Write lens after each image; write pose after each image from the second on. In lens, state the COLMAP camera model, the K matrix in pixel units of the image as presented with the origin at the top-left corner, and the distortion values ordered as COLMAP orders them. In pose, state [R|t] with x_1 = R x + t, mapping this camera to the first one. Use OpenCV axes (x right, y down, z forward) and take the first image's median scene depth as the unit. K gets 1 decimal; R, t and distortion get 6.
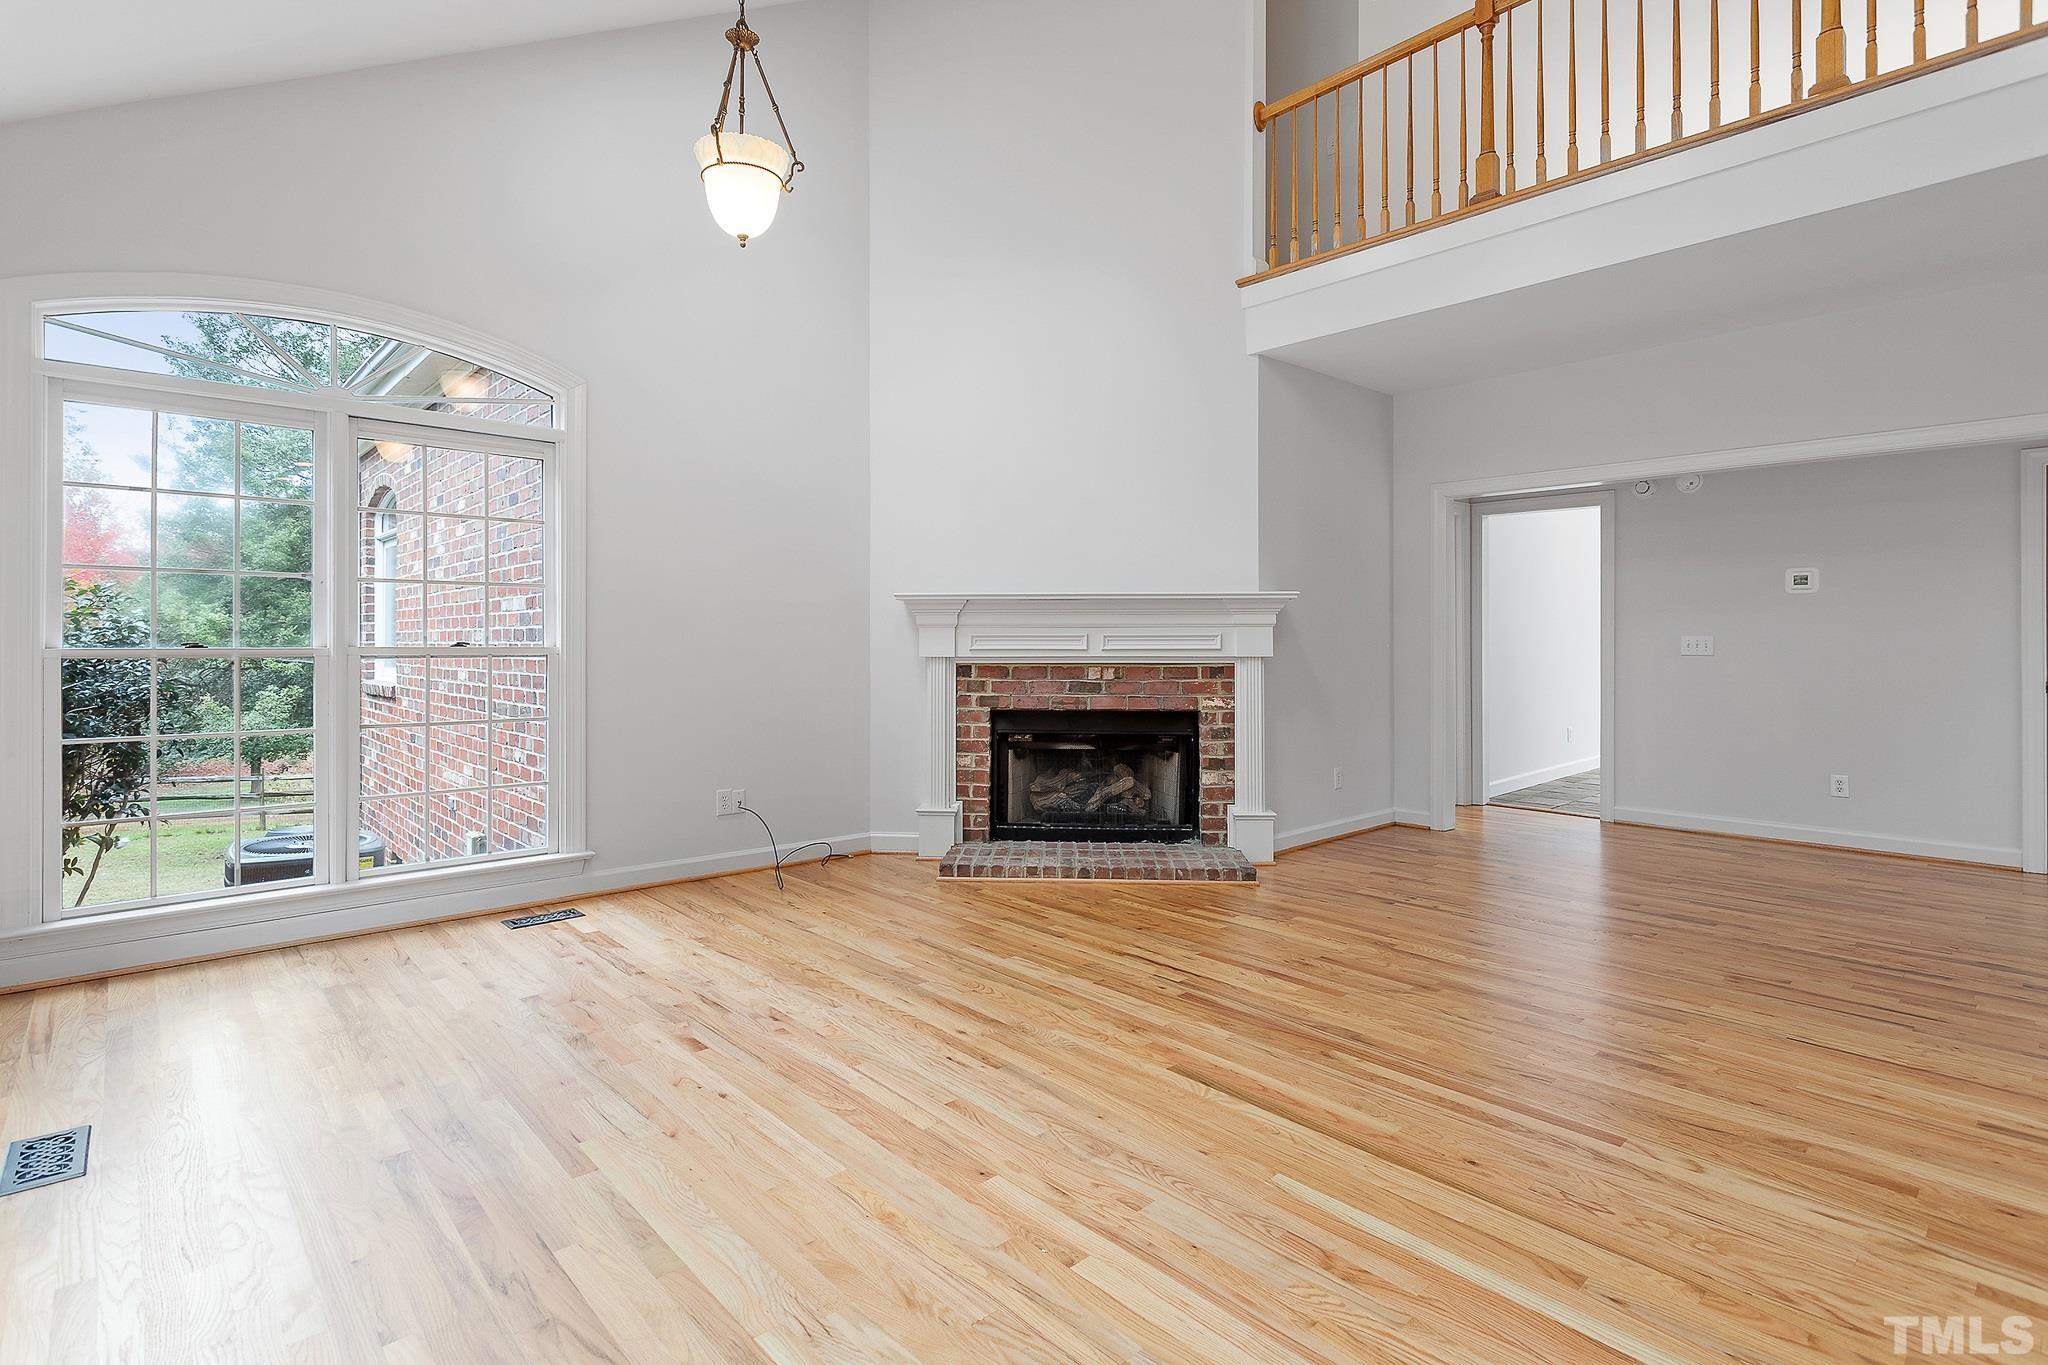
lens RADIAL K [[981.9, 0, 1024.0], [0, 981.9, 682.5], [0, 0, 1]] dist [-0.000309, -0.001022]
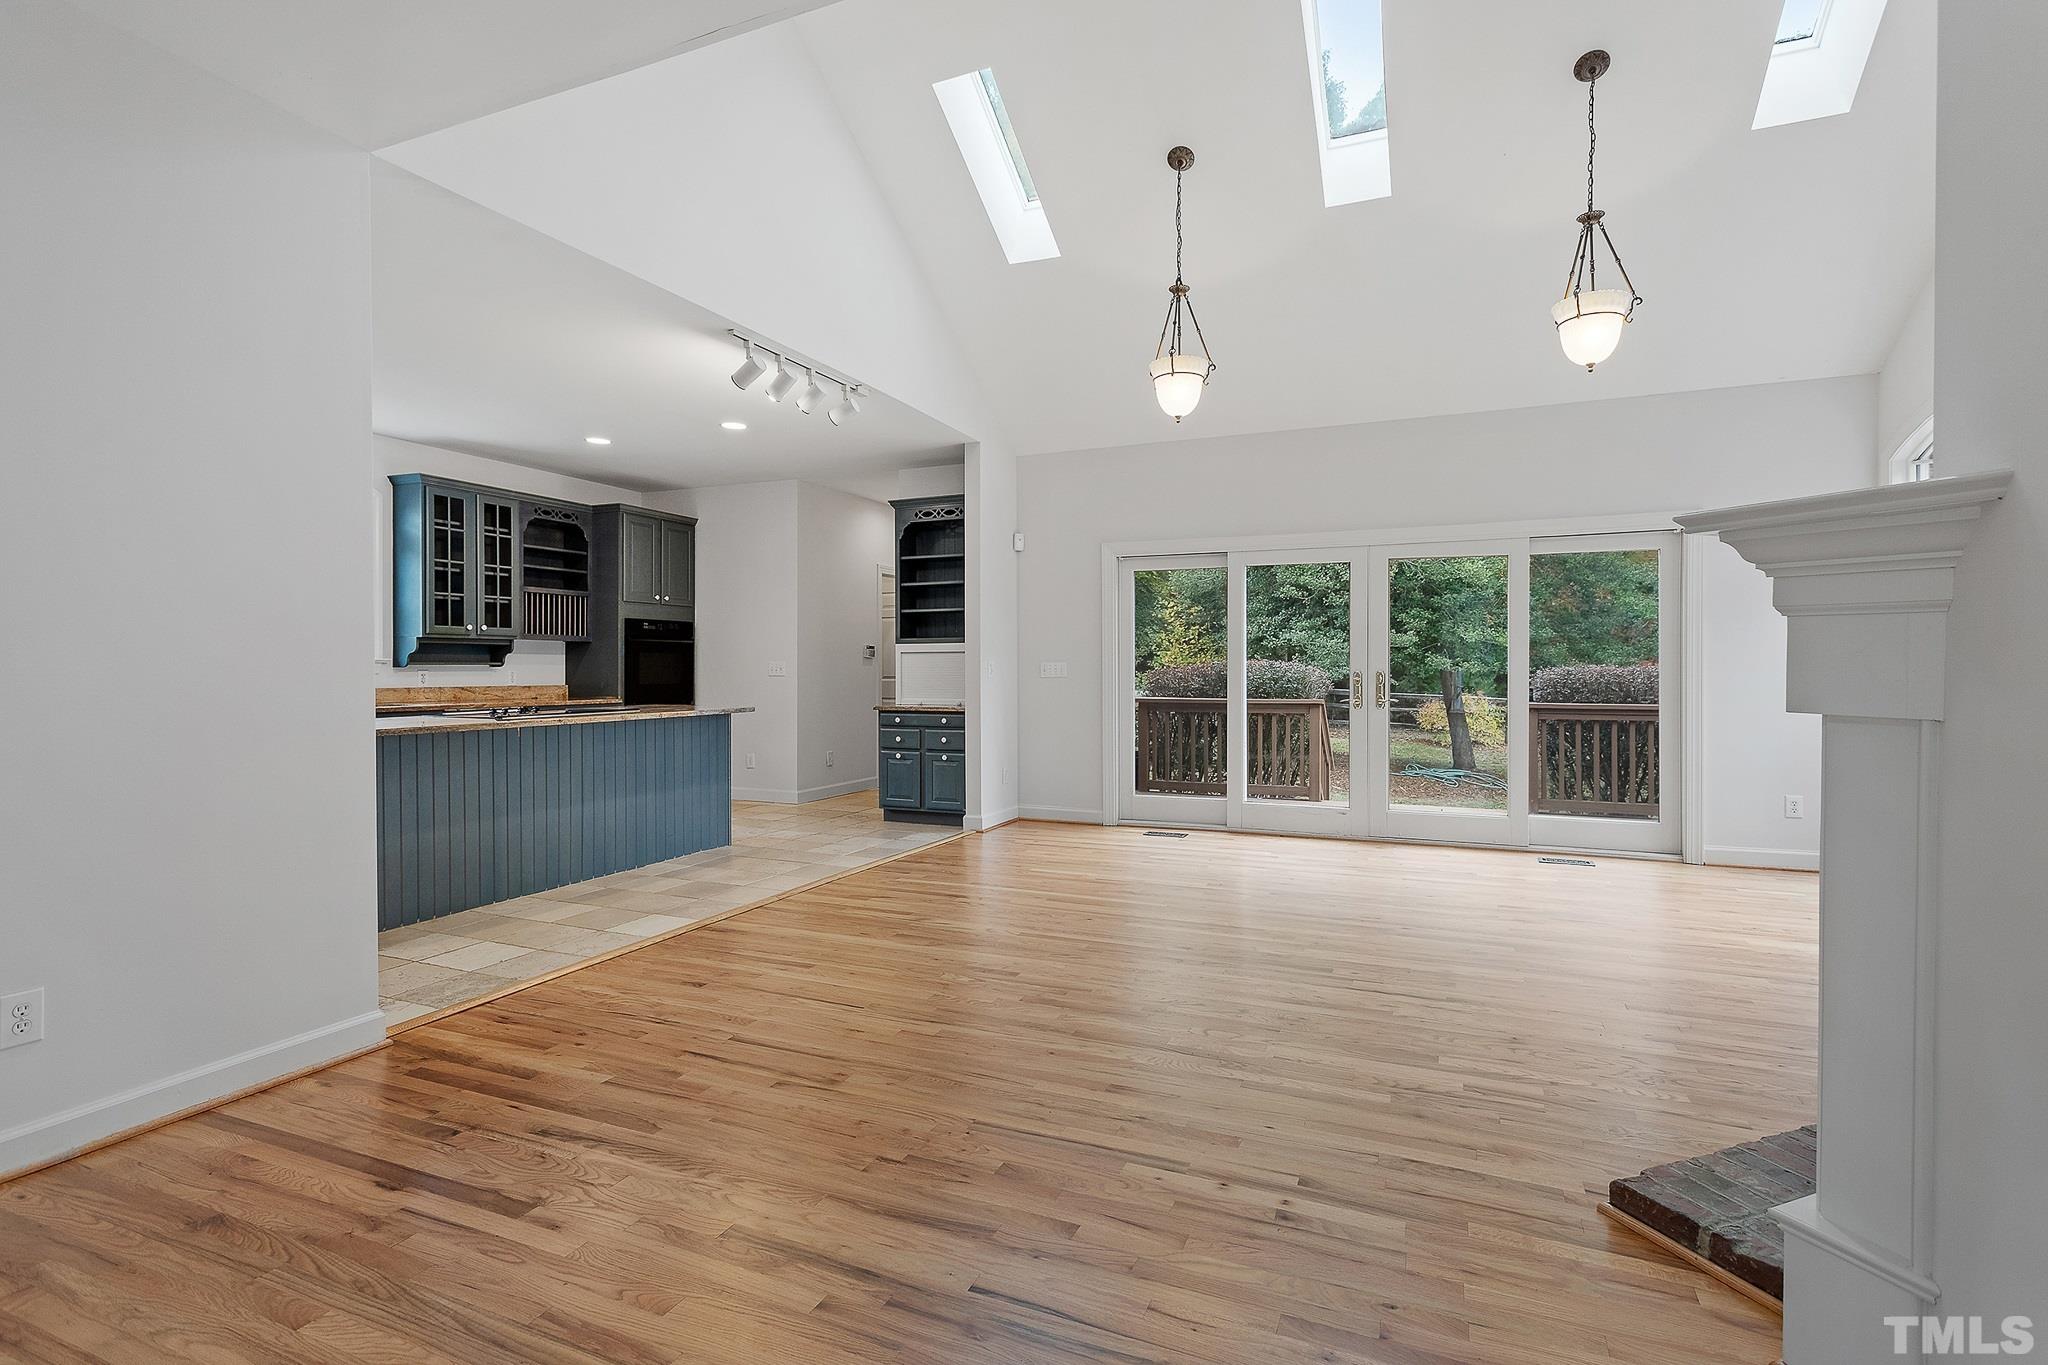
lens RADIAL K [[981.9, 0, 1024.0], [0, 981.9, 682.5], [0, 0, 1]] dist [-0.000309, -0.001022]
pose [[-0.907901, 0.009736, -0.419071, 0.955412], [-0.013634, 0.998515, 0.052737, -0.075249], [0.418962, 0.053594, -0.906421, 1.850520]]
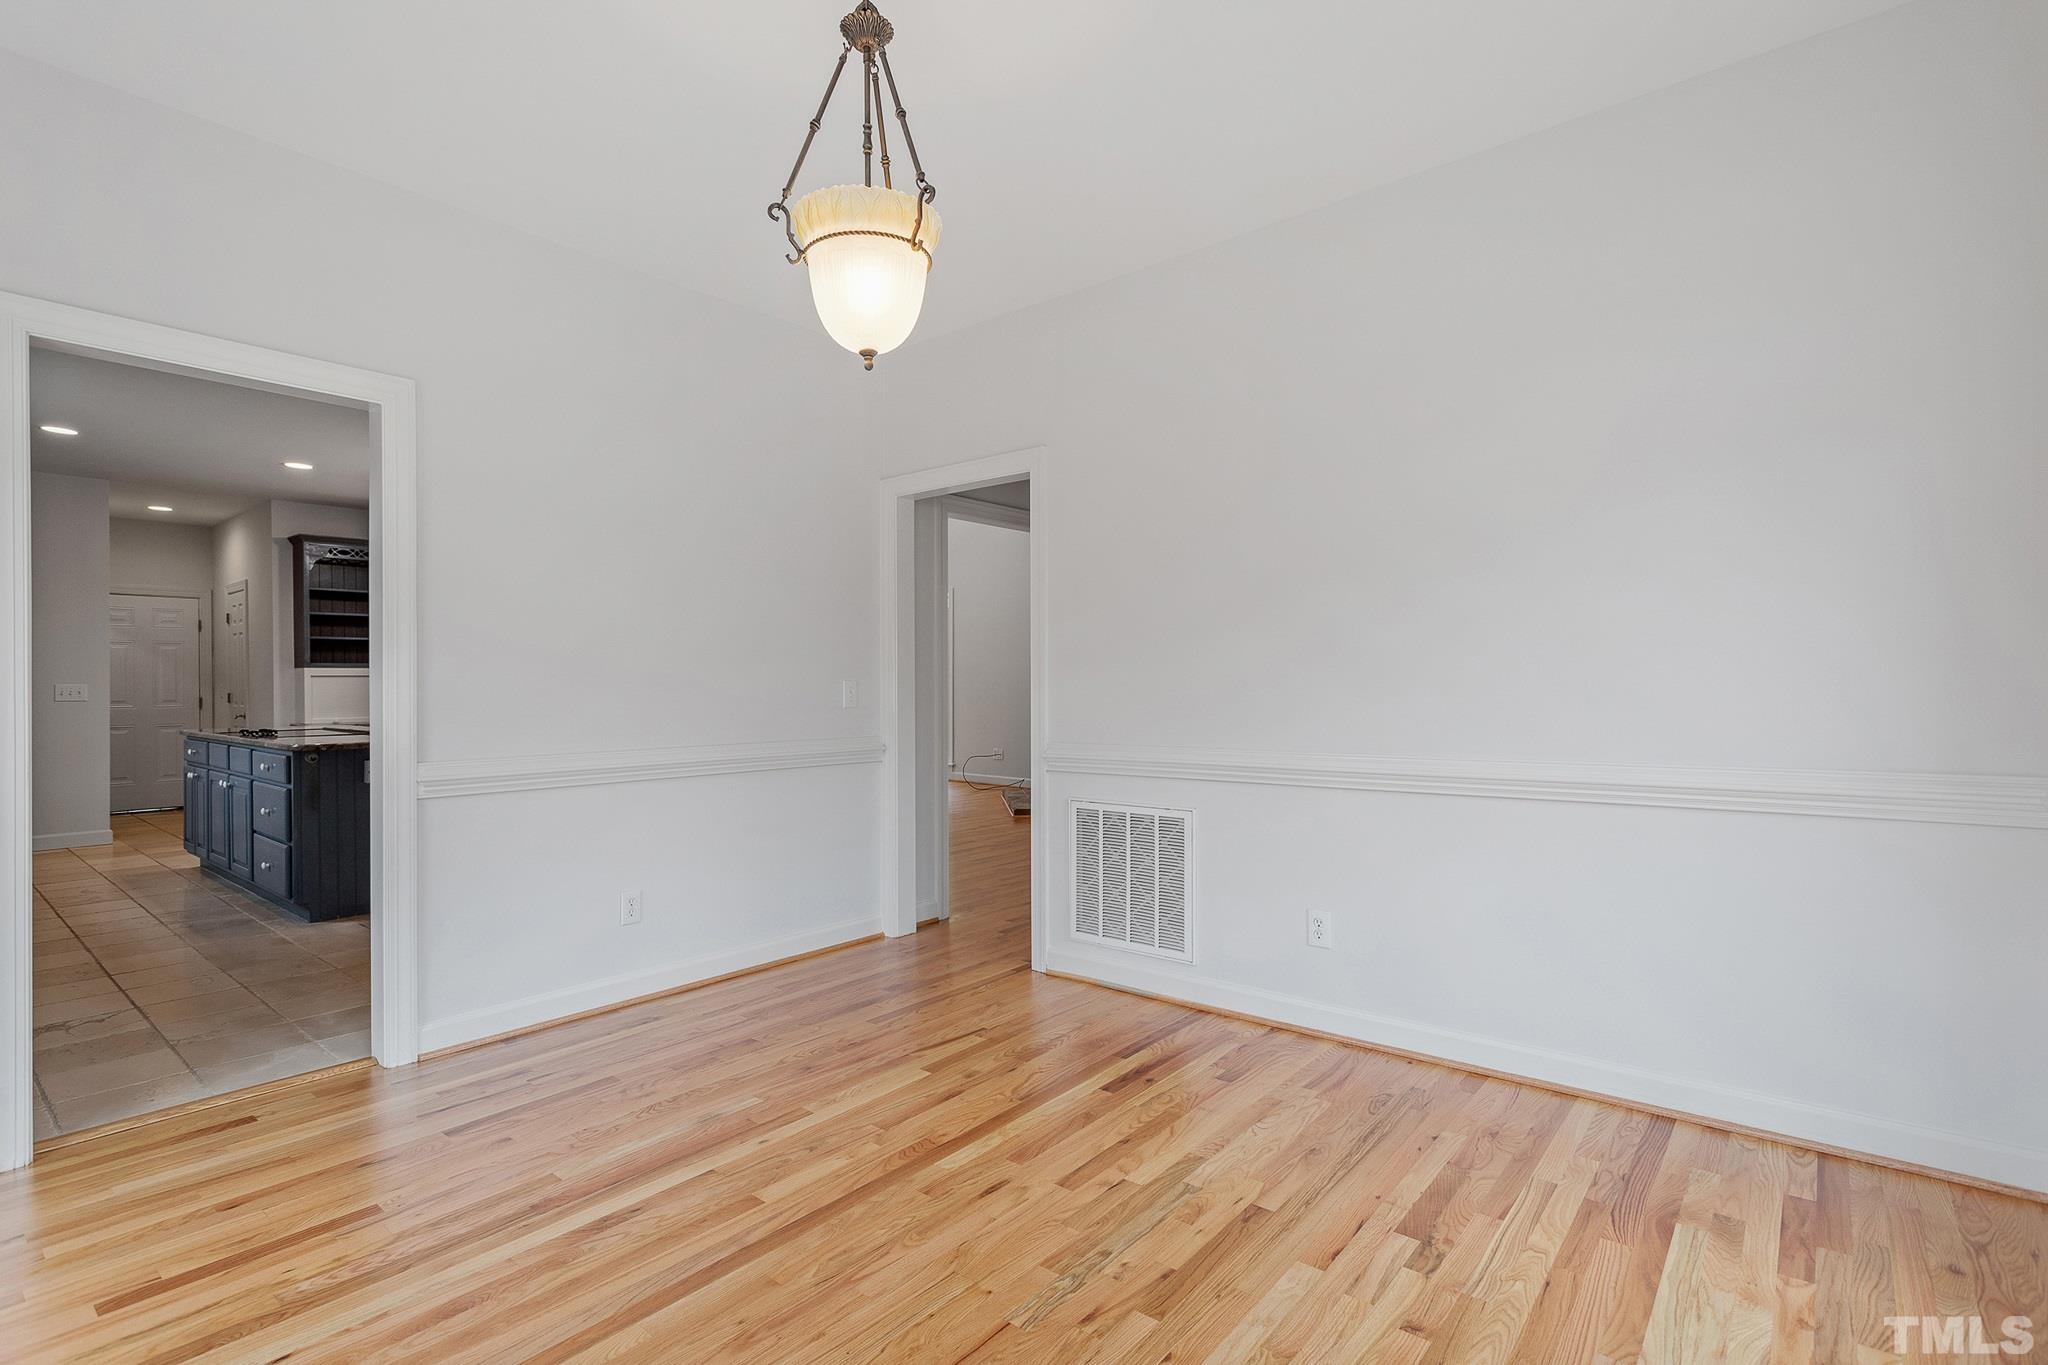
lens RADIAL K [[955.9, 0, 1022.1], [0, 955.9, 694.8], [0, 0, 1]] dist [0.000756, 0.000146]
pose [[0.144569, 0.010644, -0.989438, 2.882426], [-0.039485, 0.999208, 0.004980, -0.055509], [0.988707, 0.038348, 0.144874, 1.082368]]
